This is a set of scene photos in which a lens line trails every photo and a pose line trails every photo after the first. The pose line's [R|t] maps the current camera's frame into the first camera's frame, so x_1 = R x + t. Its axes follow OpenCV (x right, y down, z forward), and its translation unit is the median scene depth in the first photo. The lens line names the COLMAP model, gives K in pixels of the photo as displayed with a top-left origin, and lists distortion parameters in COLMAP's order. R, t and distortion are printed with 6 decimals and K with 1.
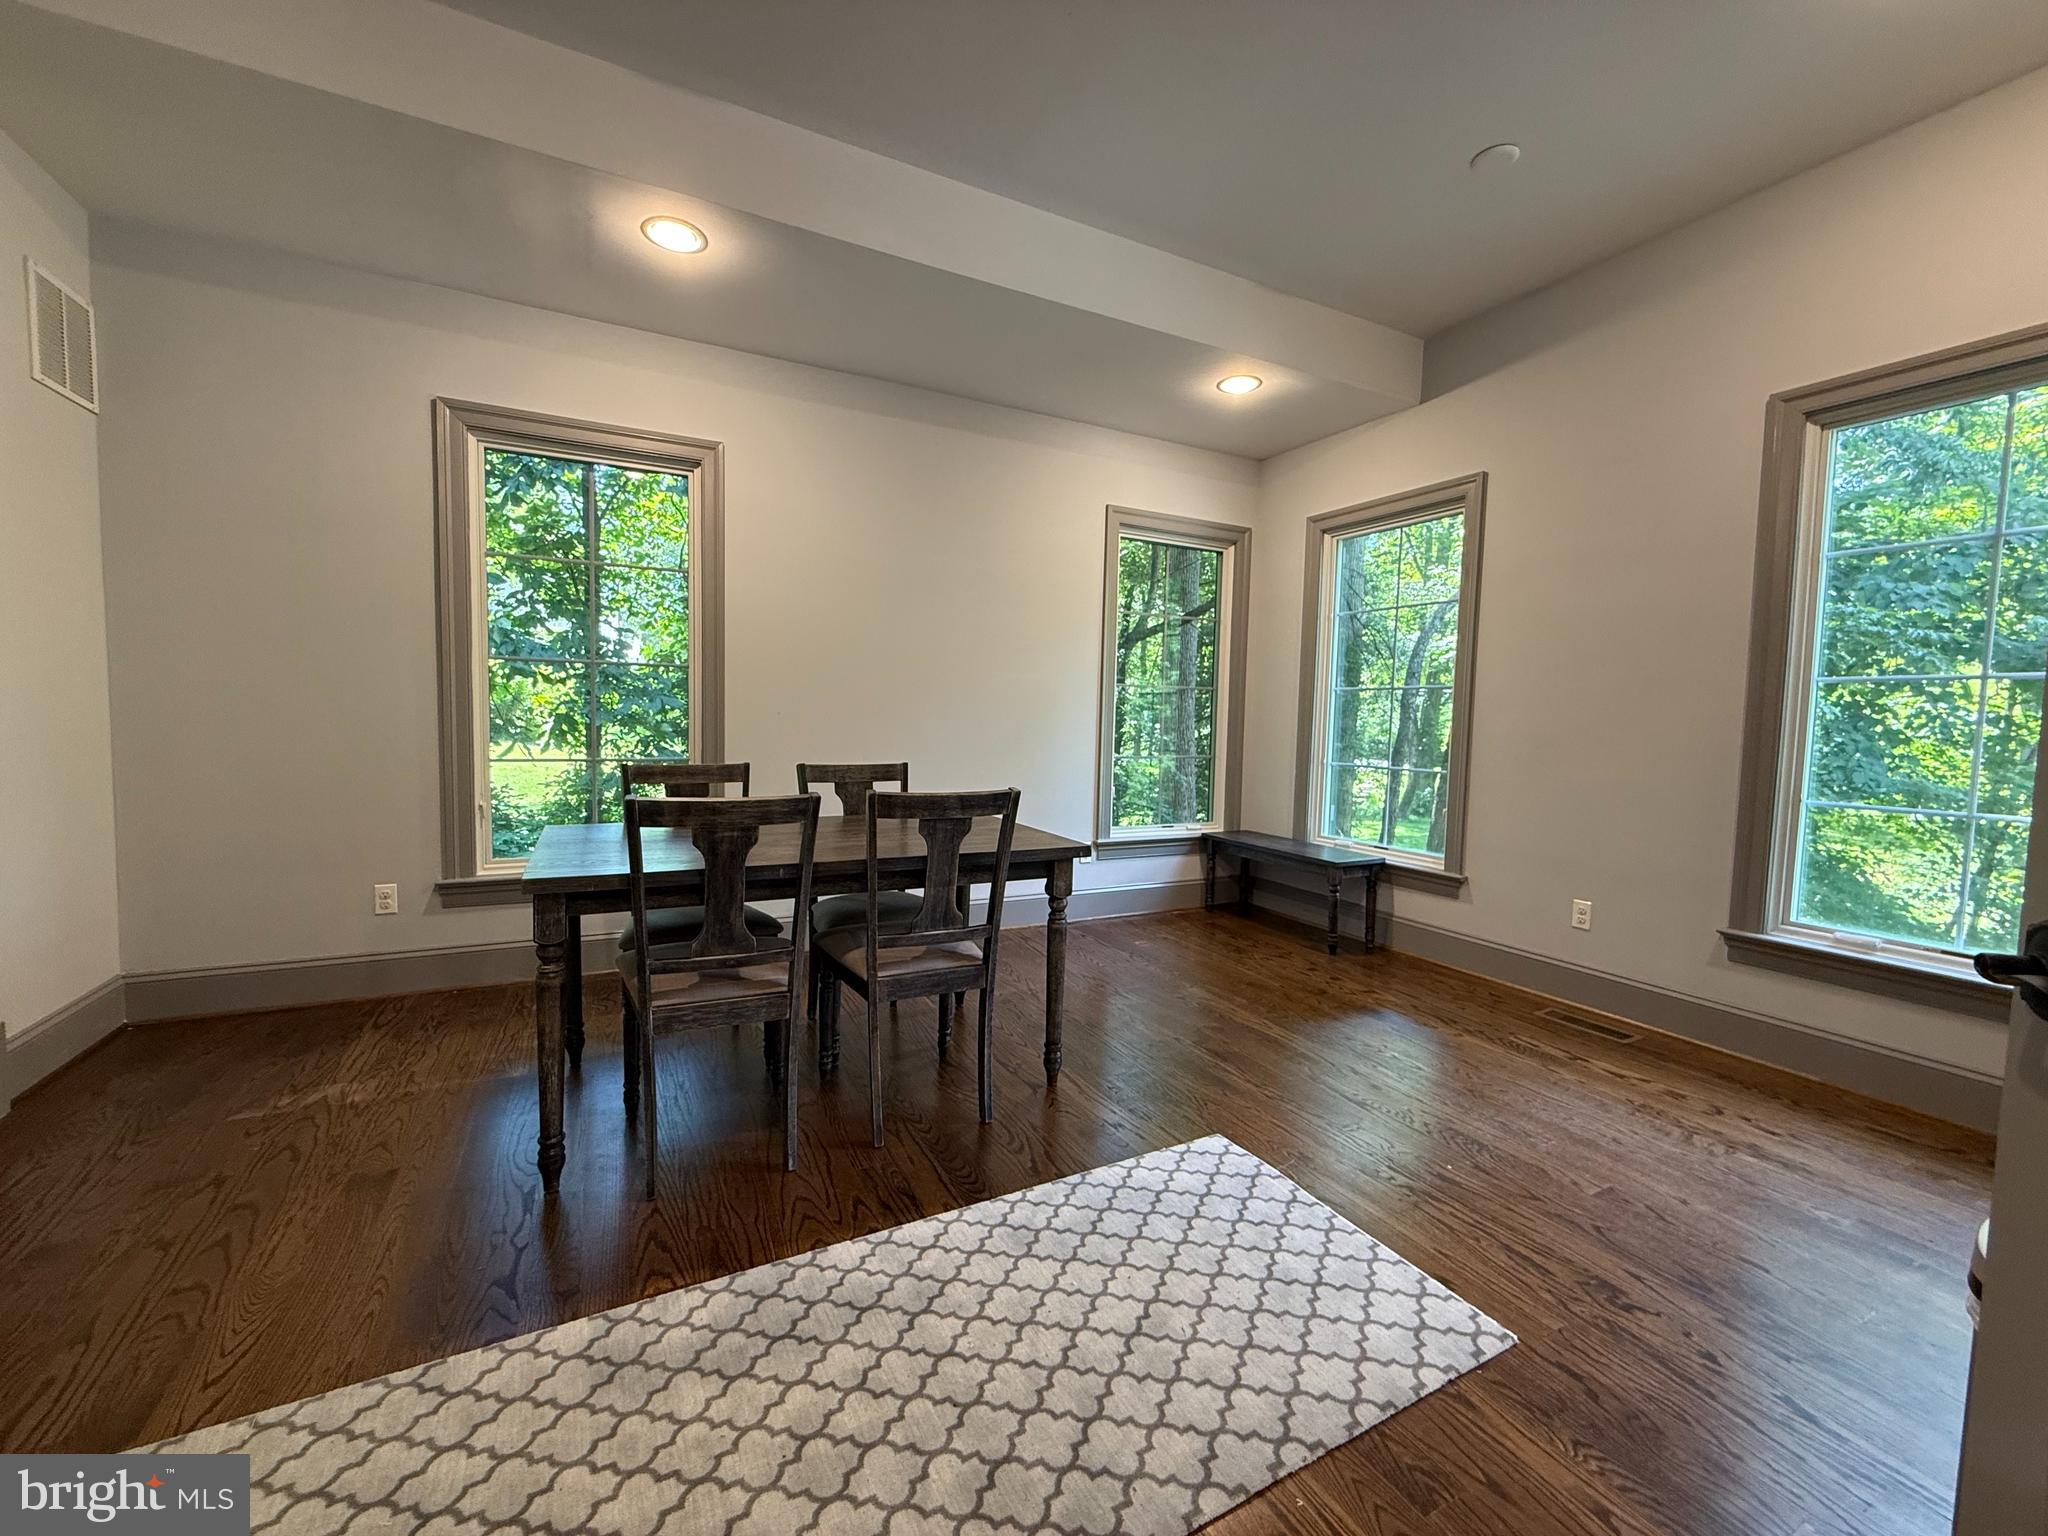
lens RADIAL K [[817.6, 0, 1024.6], [0, 817.6, 769.8], [0, 0, 1]] dist [0.001108, -0.000026]
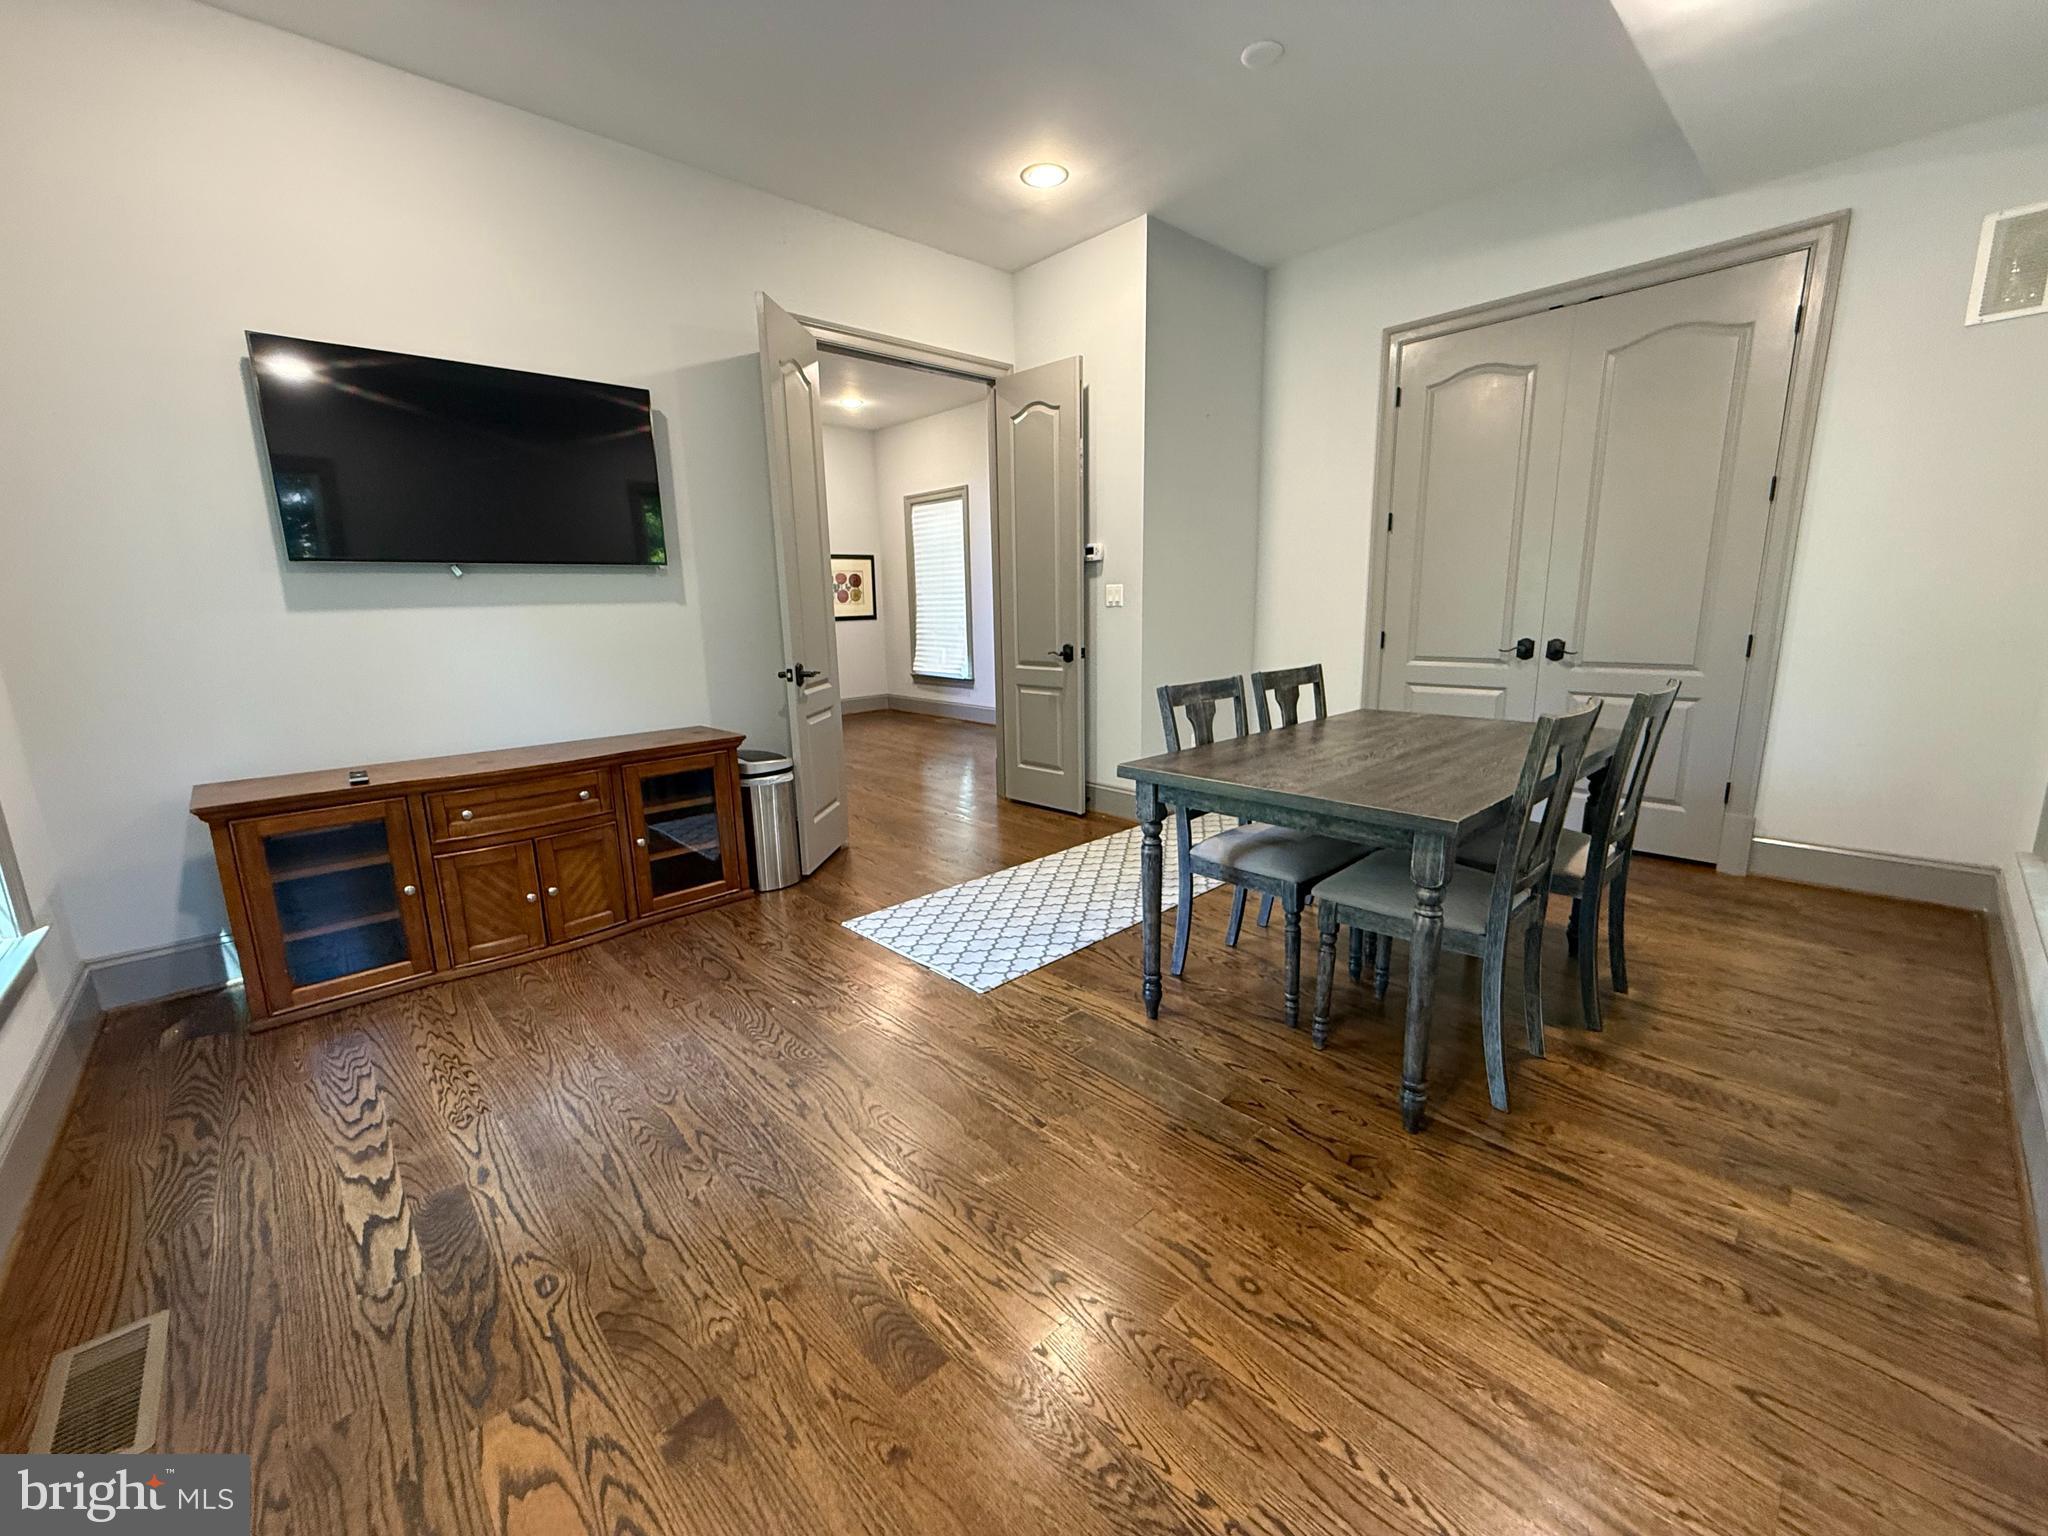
lens RADIAL K [[817.6, 0, 1024.8], [0, 817.6, 761.9], [0, 0, 1]] dist [0.001108, -0.000026]
pose [[-0.963424, 0.056515, -0.261954, 0.497046], [-0.011931, 0.967494, 0.252614, -0.164868], [0.267716, 0.246500, -0.931432, 2.166456]]
